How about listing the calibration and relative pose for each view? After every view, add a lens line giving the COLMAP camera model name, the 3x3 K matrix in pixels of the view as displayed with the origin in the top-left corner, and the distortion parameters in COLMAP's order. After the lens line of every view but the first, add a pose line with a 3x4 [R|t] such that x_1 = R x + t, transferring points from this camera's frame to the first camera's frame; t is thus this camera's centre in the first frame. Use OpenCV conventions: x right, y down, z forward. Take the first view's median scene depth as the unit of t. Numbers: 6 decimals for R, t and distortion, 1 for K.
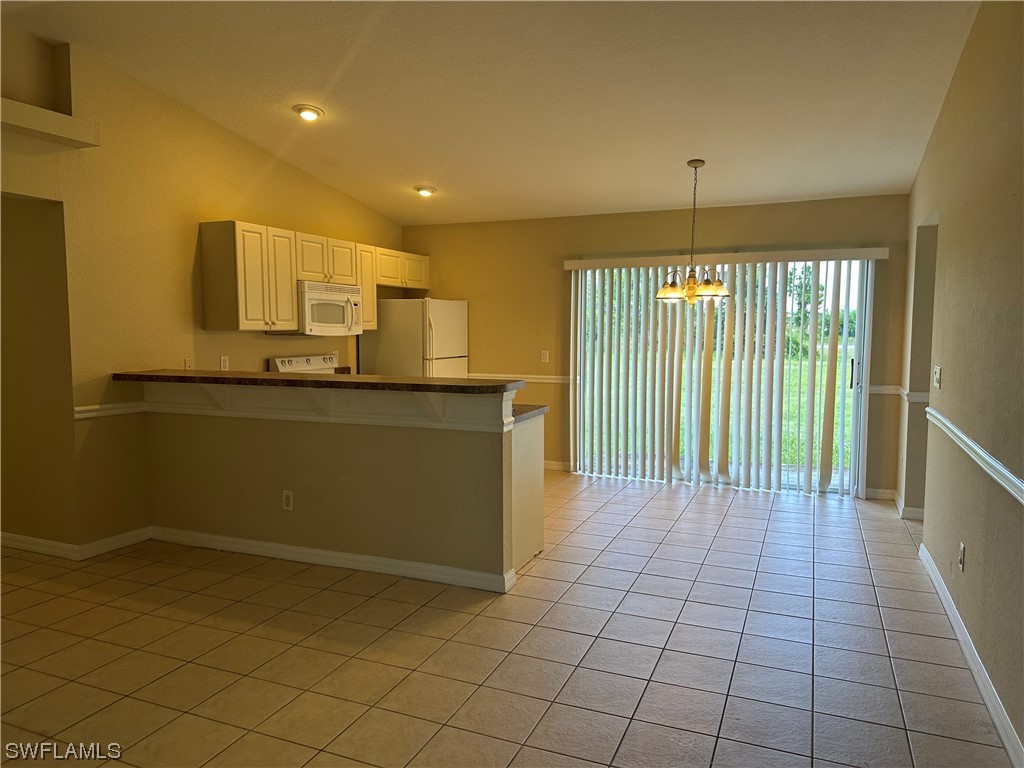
lens RADIAL K [[722.2, 0, 512.0], [0, 722.2, 384.0], [0, 0, 1]] dist [0.000676, -0.004560]
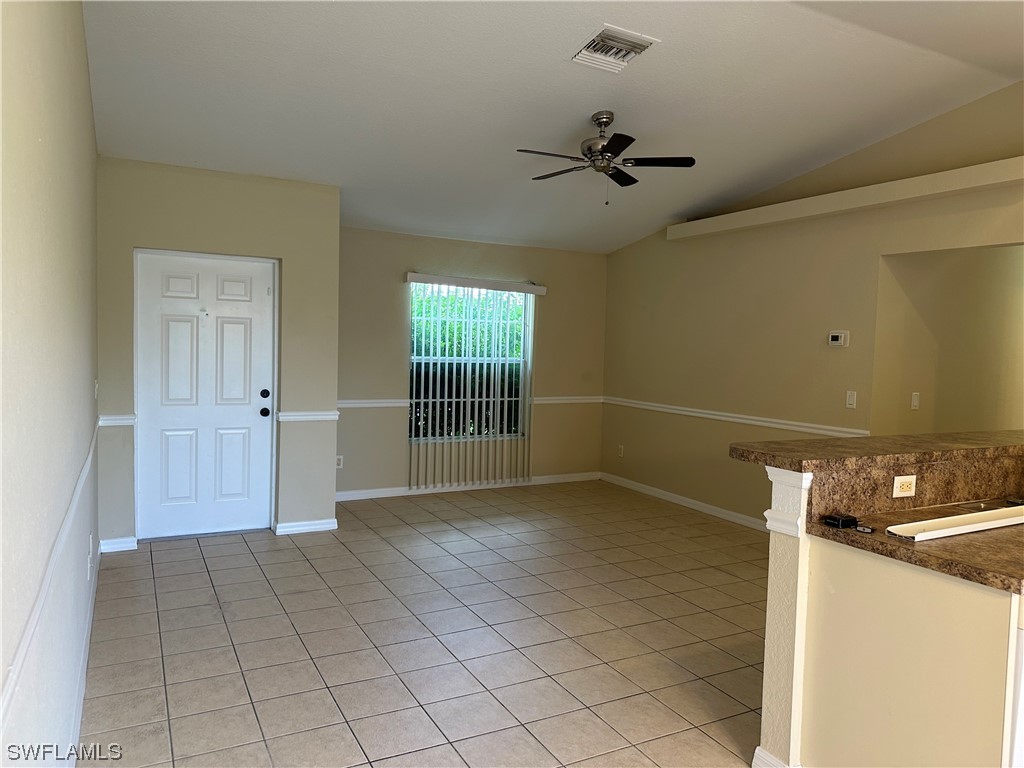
lens RADIAL K [[722.2, 0, 512.0], [0, 722.2, 384.0], [0, 0, 1]] dist [0.000676, -0.004560]
pose [[-0.643360, 0.025455, -0.765140, 0.427120], [-0.090524, 0.989906, 0.109049, -0.076300], [0.760193, 0.139422, -0.634562, 0.813421]]
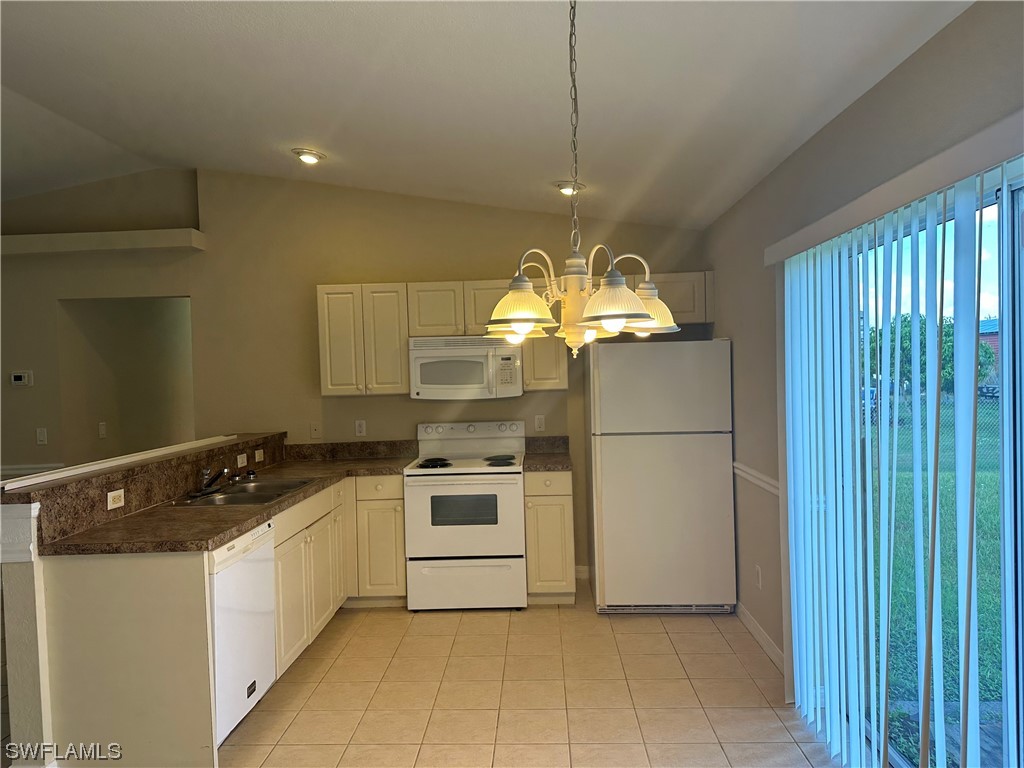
lens RADIAL K [[722.2, 0, 512.0], [0, 722.2, 384.0], [0, 0, 1]] dist [0.000676, -0.004560]
pose [[0.342436, 0.007915, -0.939508, 0.577136], [-0.042625, 0.999066, -0.007119, -0.085505], [0.938574, 0.042485, 0.342454, 0.815263]]
